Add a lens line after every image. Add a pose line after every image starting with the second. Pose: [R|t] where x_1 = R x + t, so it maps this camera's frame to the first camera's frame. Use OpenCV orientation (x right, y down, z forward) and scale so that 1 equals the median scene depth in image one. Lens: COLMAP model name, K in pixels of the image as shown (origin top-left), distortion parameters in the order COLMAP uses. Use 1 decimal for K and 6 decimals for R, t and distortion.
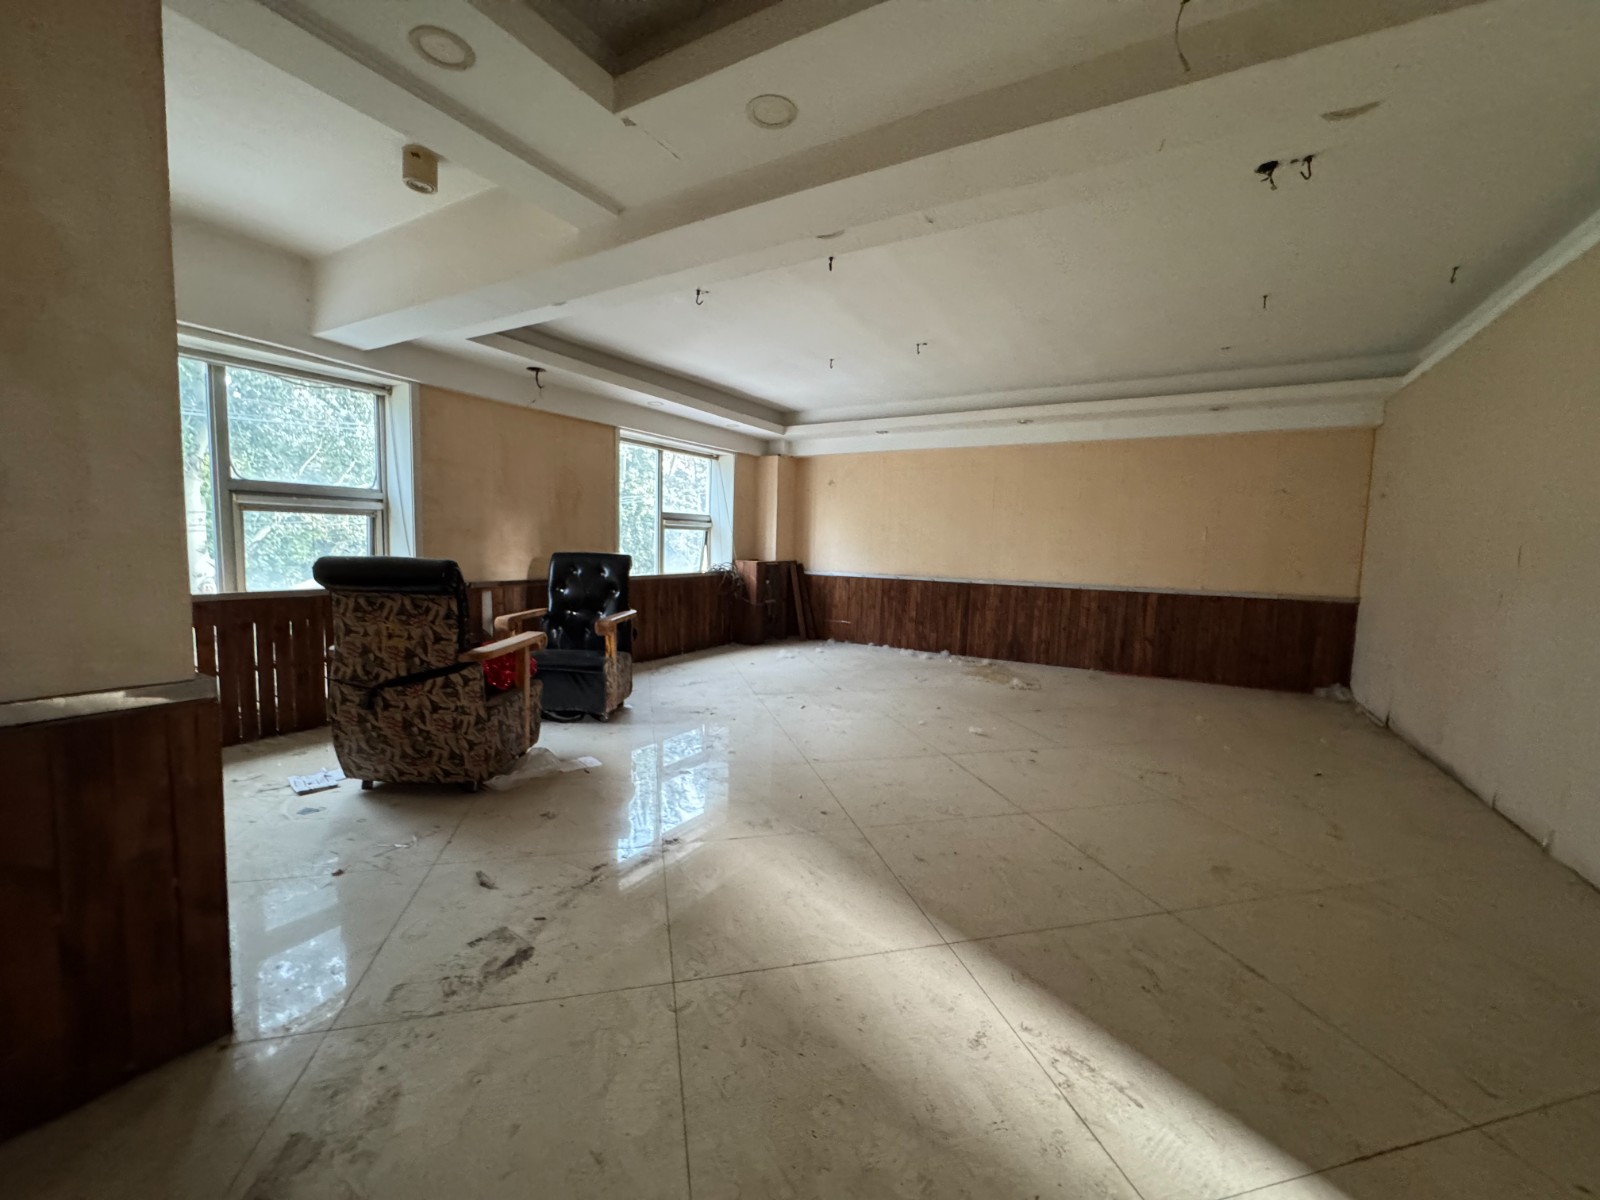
lens RADIAL K [[640.3, 0, 800.0], [0, 640.3, 600.0], [0, 0, 1]] dist [0.000155, 0.000070]
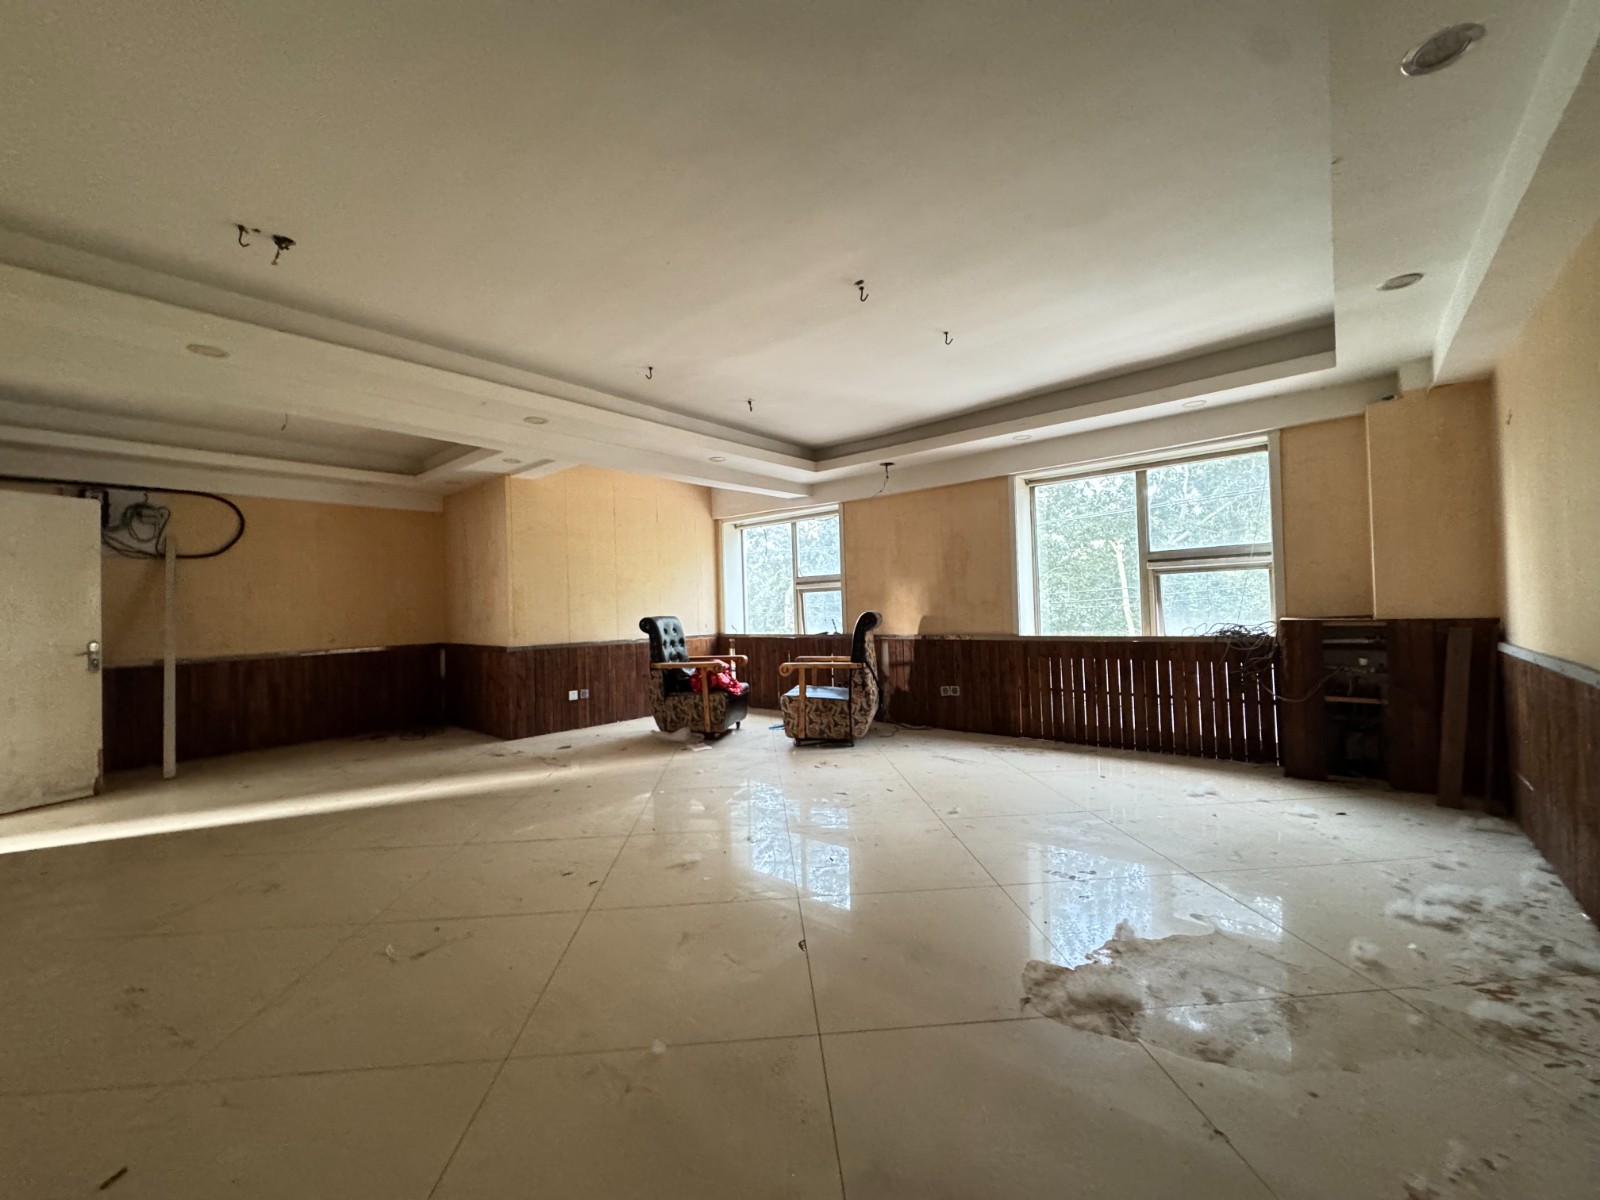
lens RADIAL K [[640.3, 0, 800.0], [0, 640.3, 600.0], [0, 0, 1]] dist [0.000155, 0.000070]
pose [[-0.160174, -0.030409, -0.986620, 0.754407], [-0.058132, 0.998081, -0.021325, -0.055877], [0.985376, 0.053939, -0.161634, 0.954339]]
